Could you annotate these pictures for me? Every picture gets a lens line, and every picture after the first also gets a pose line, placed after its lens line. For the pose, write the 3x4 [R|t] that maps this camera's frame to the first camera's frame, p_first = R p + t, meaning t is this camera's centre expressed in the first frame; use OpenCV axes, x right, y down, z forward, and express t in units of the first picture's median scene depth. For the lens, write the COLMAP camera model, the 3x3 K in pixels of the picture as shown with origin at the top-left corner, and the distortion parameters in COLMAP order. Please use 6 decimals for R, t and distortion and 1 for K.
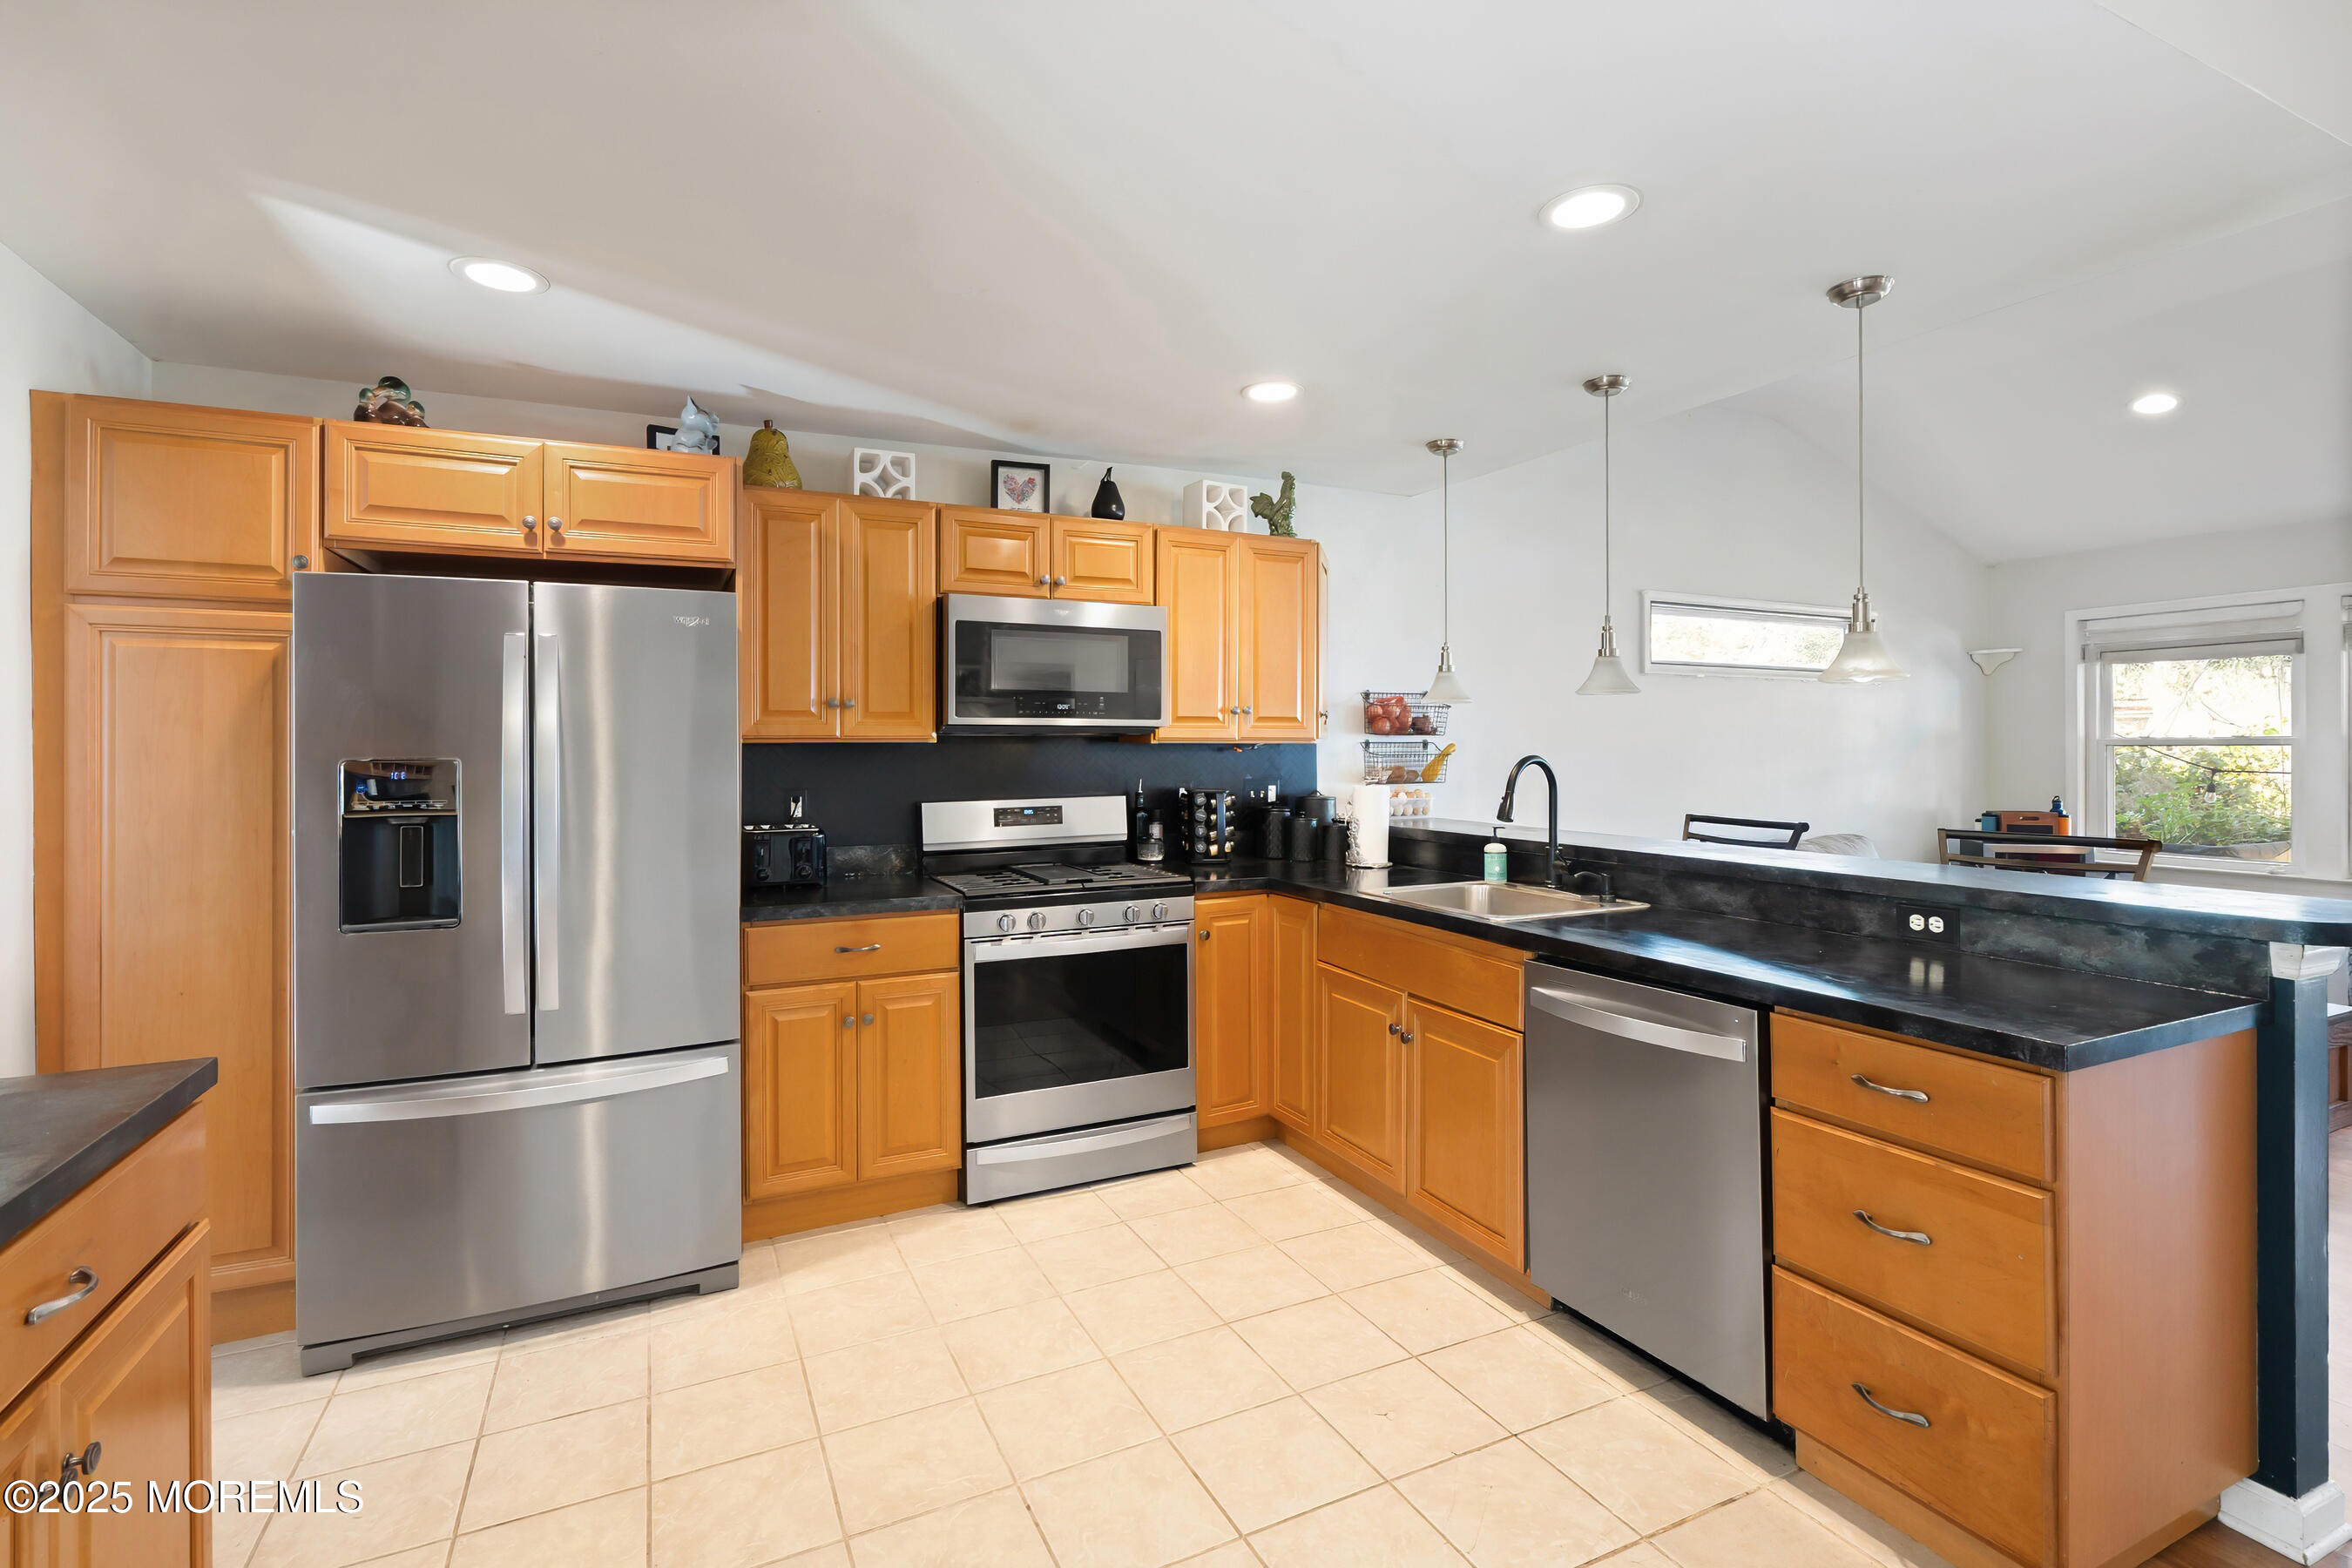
lens RADIAL K [[1079.3, 0, 1173.5], [0, 1079.3, 744.9], [0, 0, 1]] dist [0.000555, 0.000122]
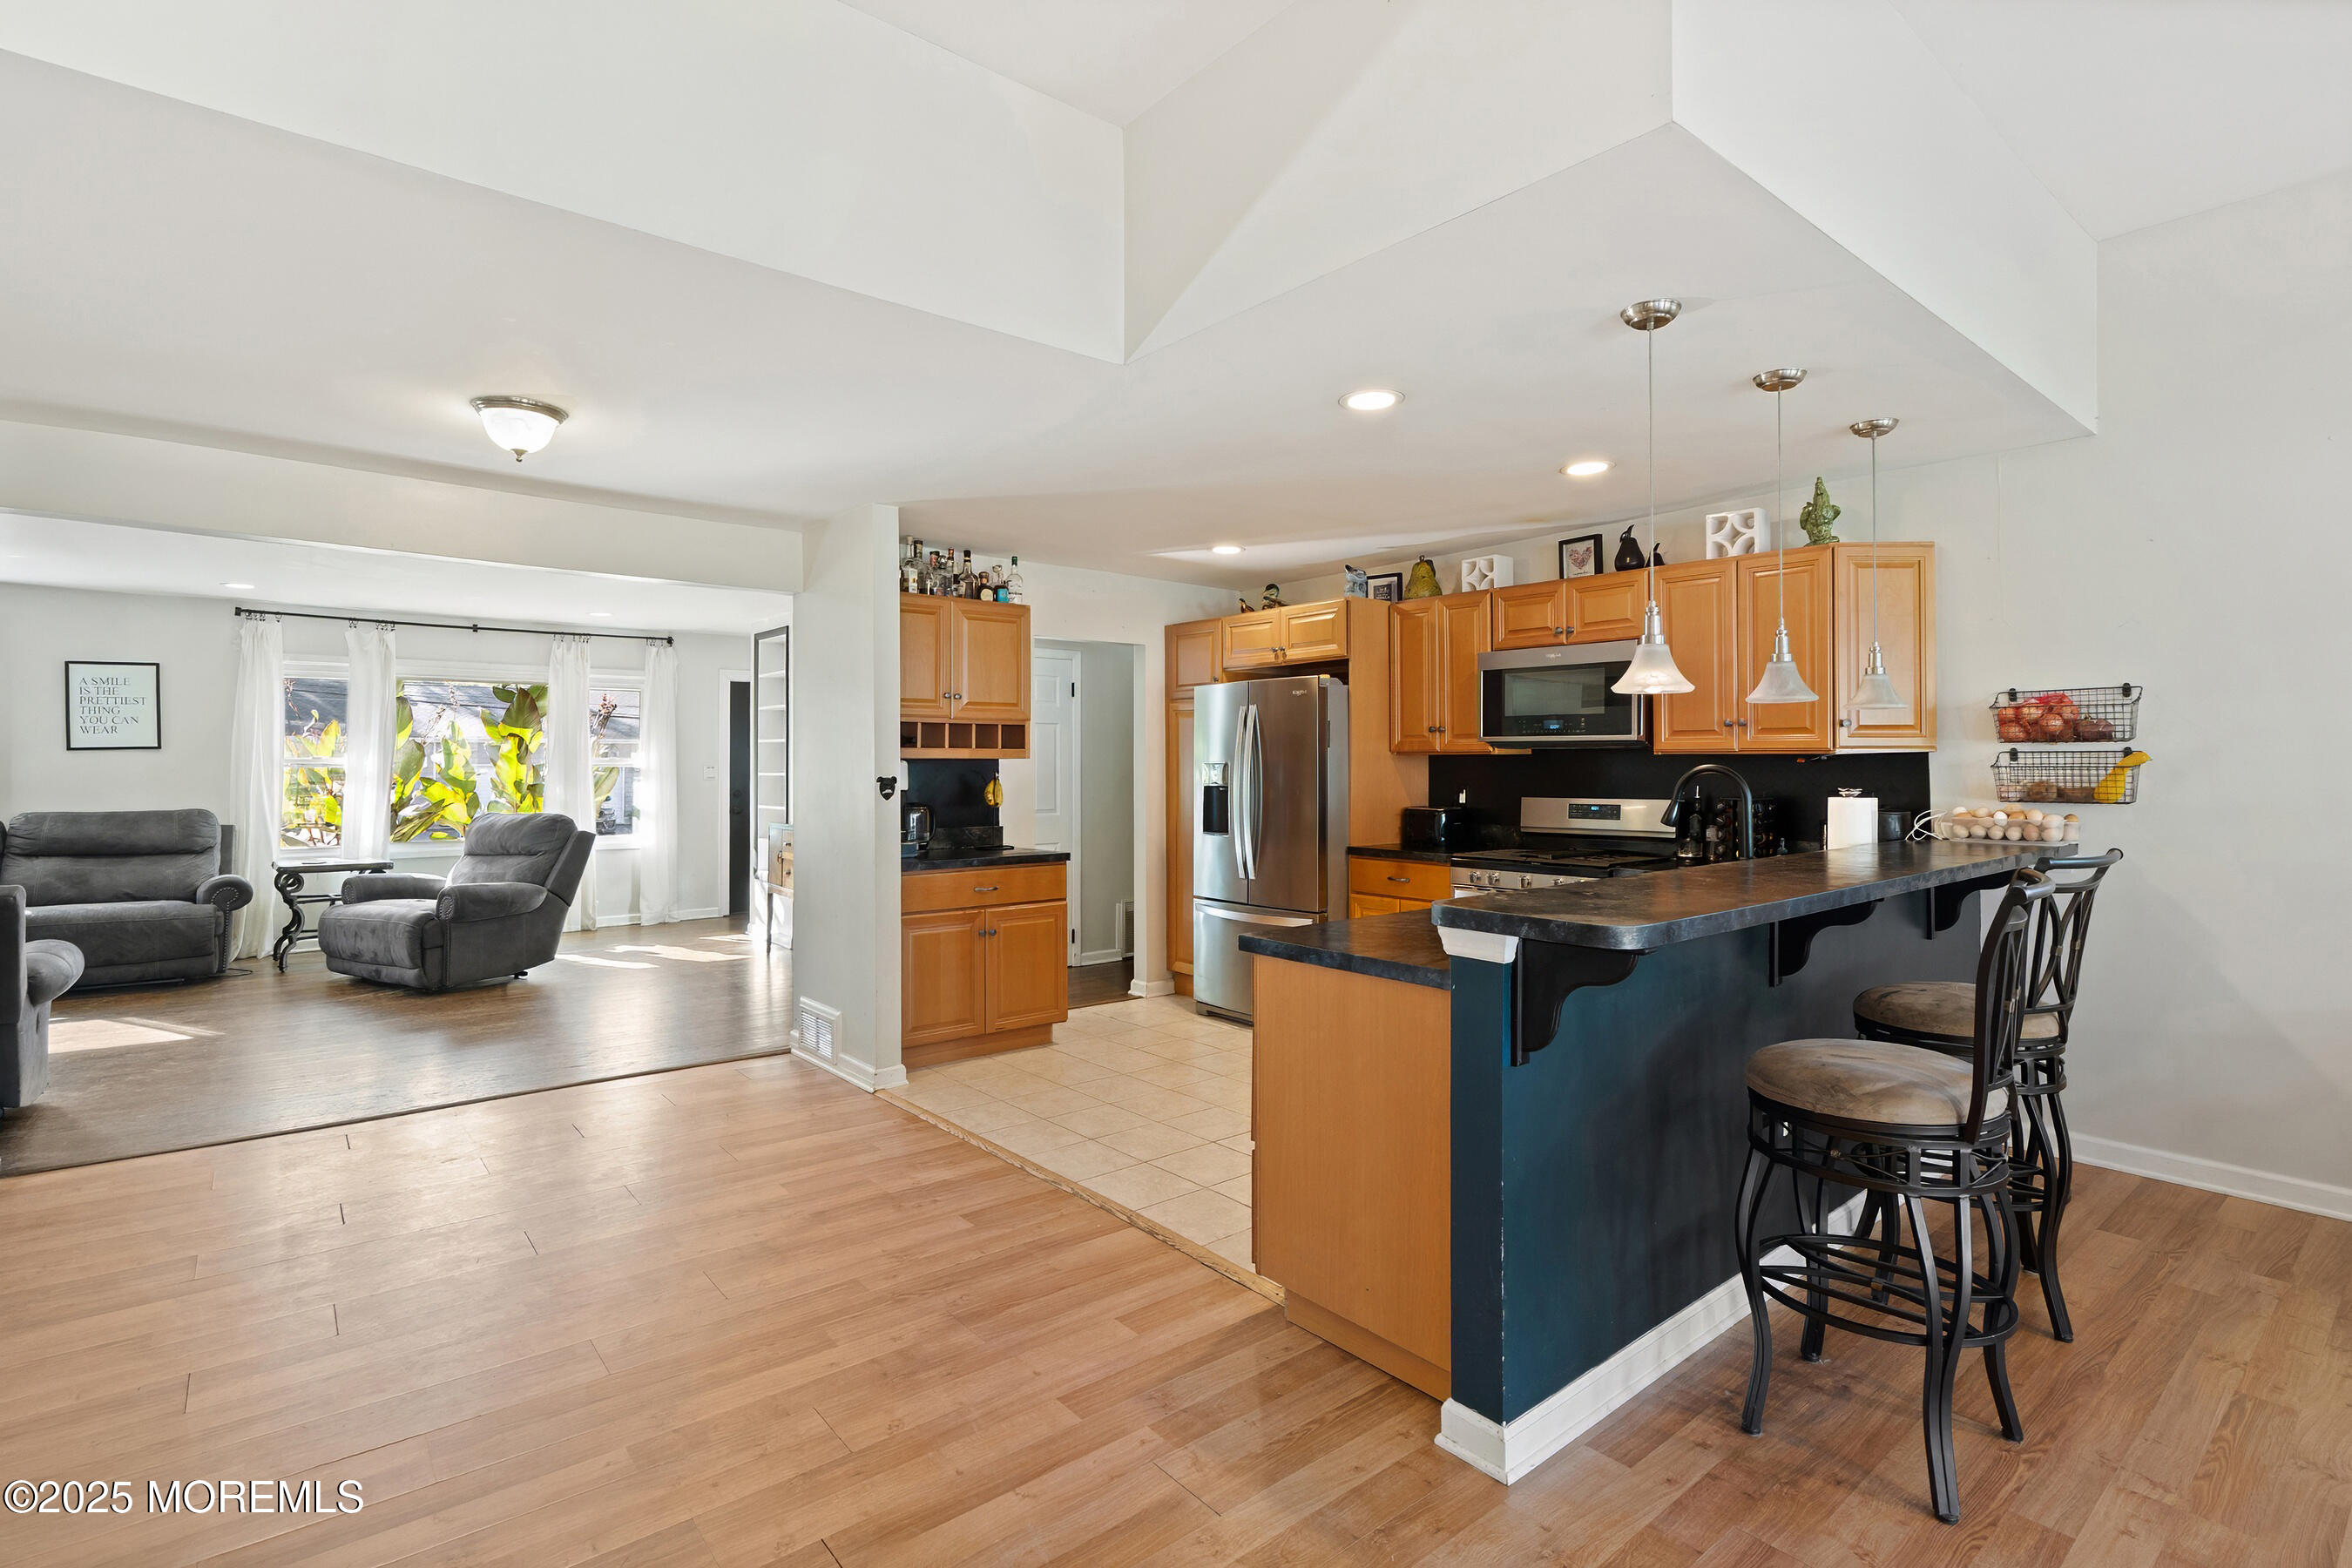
lens RADIAL K [[1116.5, 0, 1165.3], [0, 1116.5, 726.5], [0, 0, 1]] dist [-0.011081, 0.000568]
pose [[0.233364, -0.025625, -0.972052, 1.051476], [0.002050, 0.999663, -0.025860, -0.001366], [0.972387, 0.004042, 0.233338, 0.205880]]
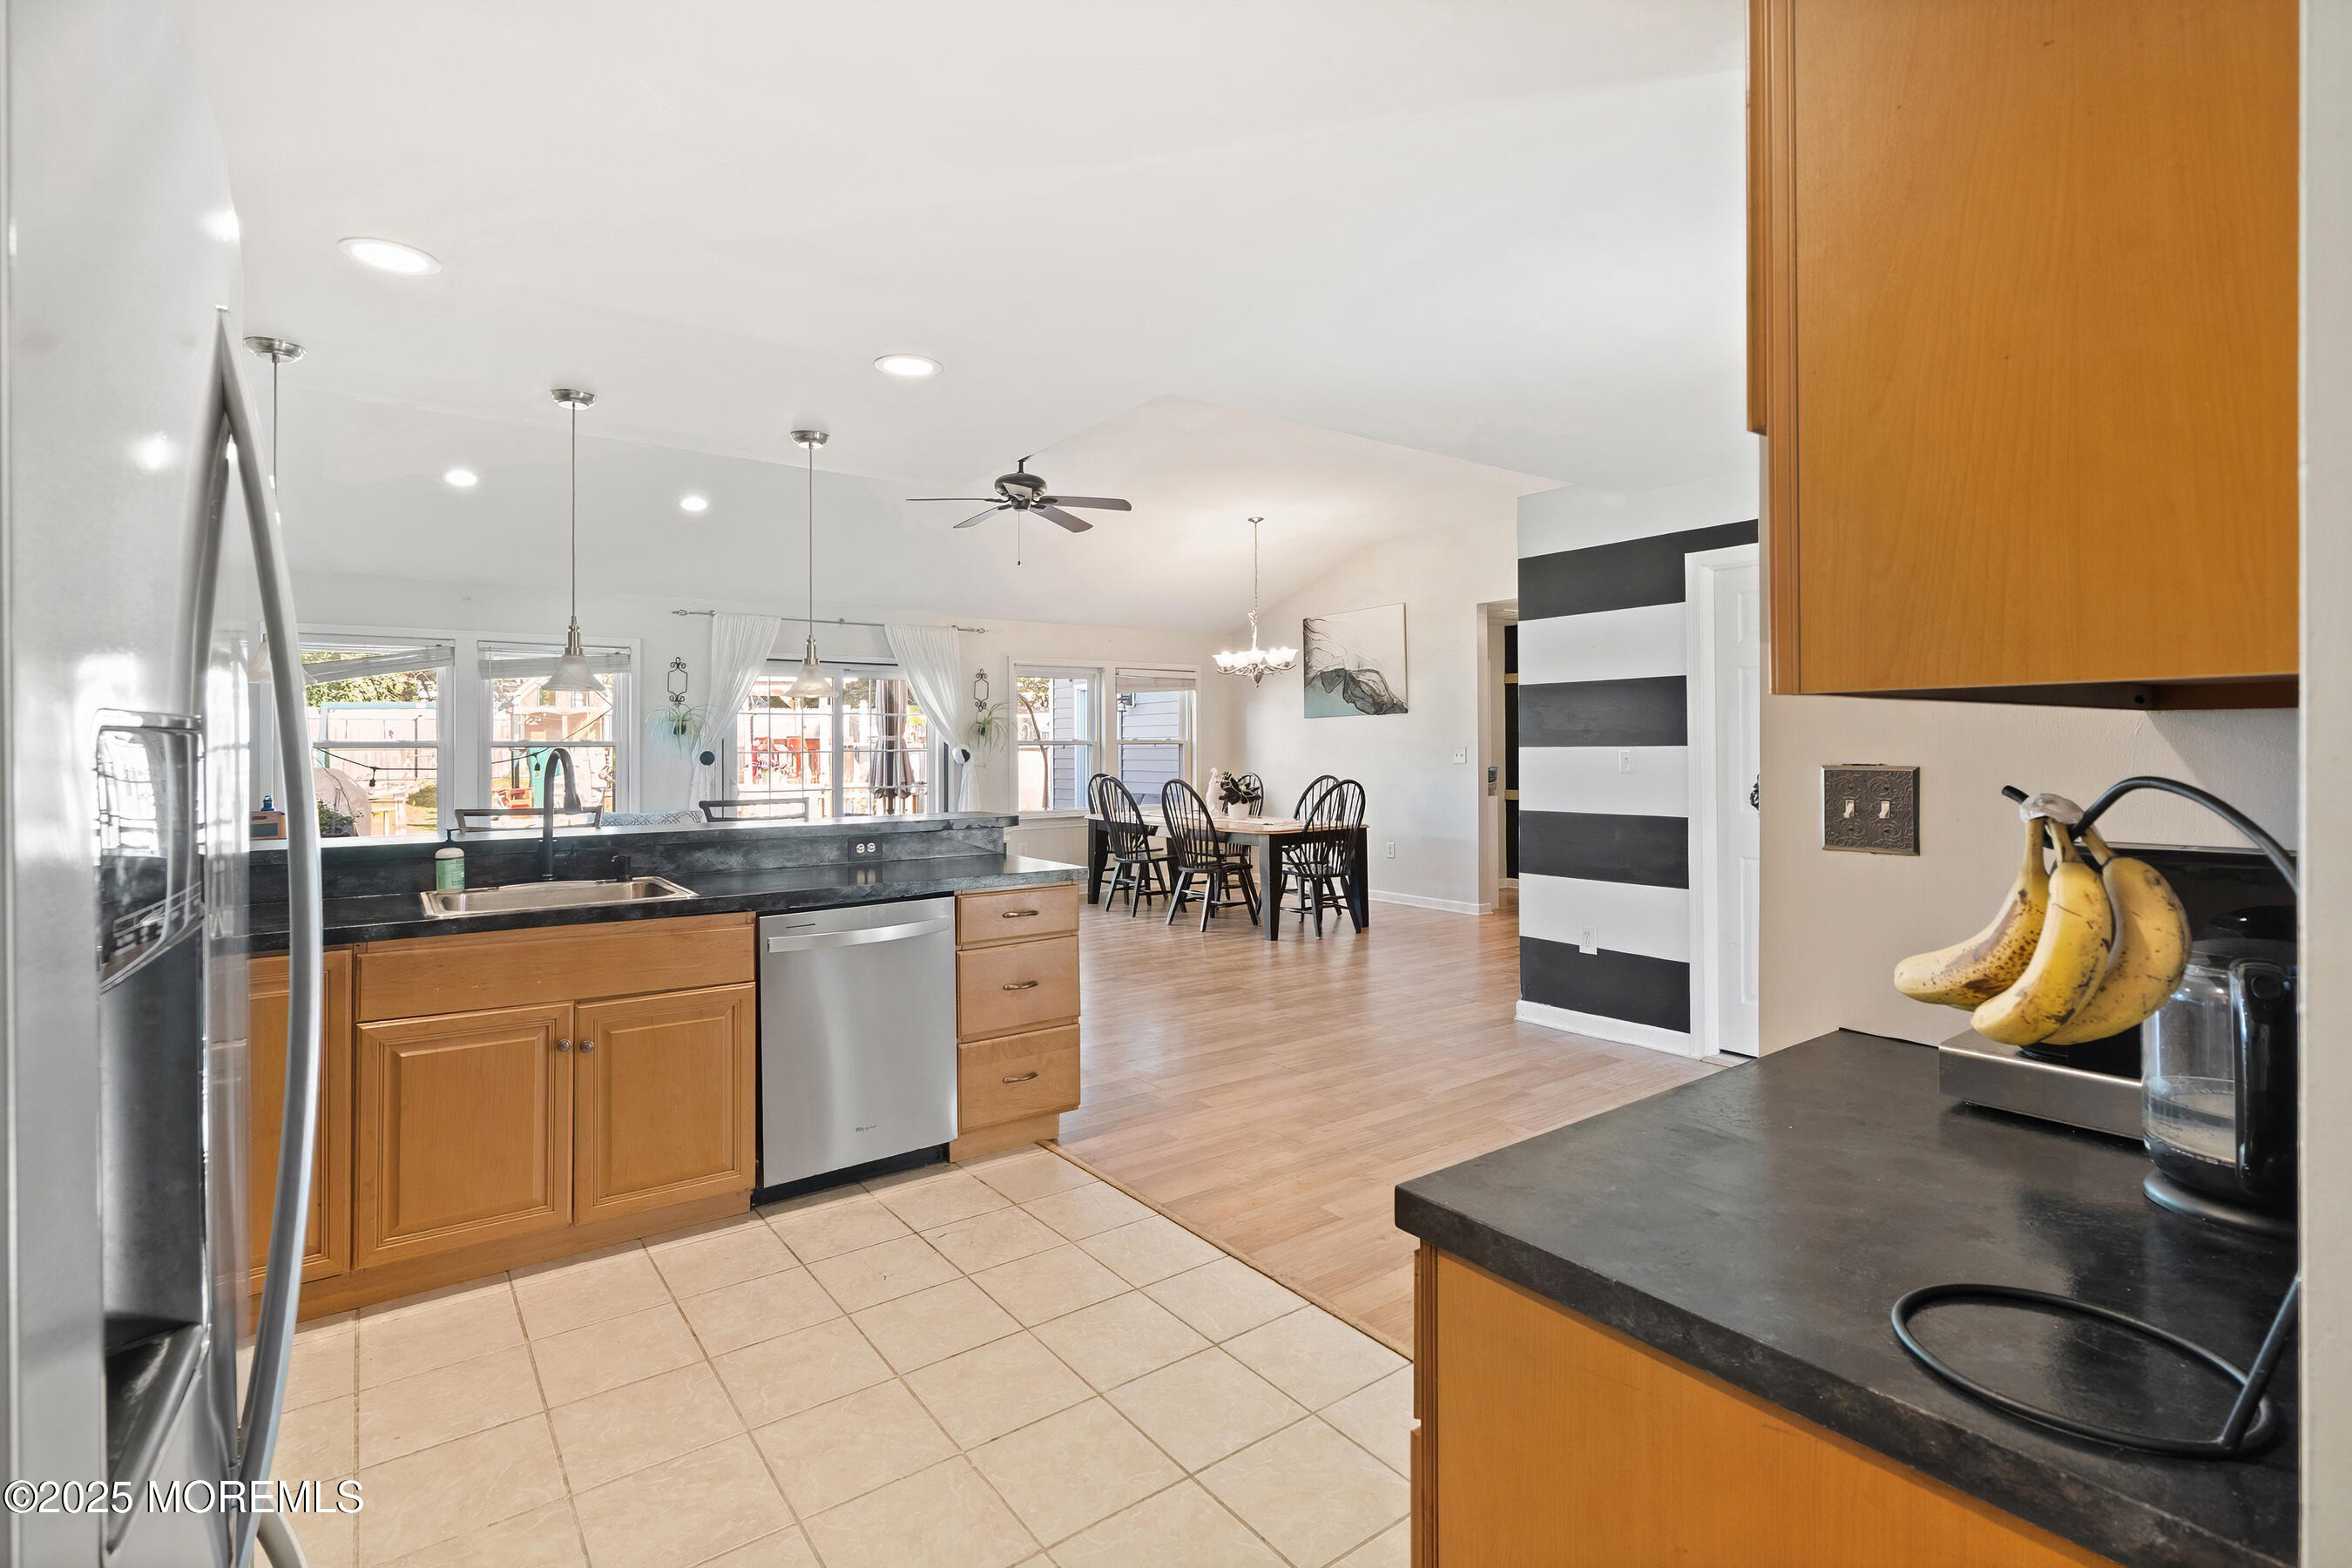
lens RADIAL K [[1079.3, 0, 1173.5], [0, 1079.3, 744.9], [0, 0, 1]] dist [0.000555, 0.000122]
pose [[-0.179472, 0.006103, 0.983744, -0.635081], [0.002949, 0.999980, -0.005666, 0.011244], [-0.983759, 0.001884, -0.179486, 0.525248]]
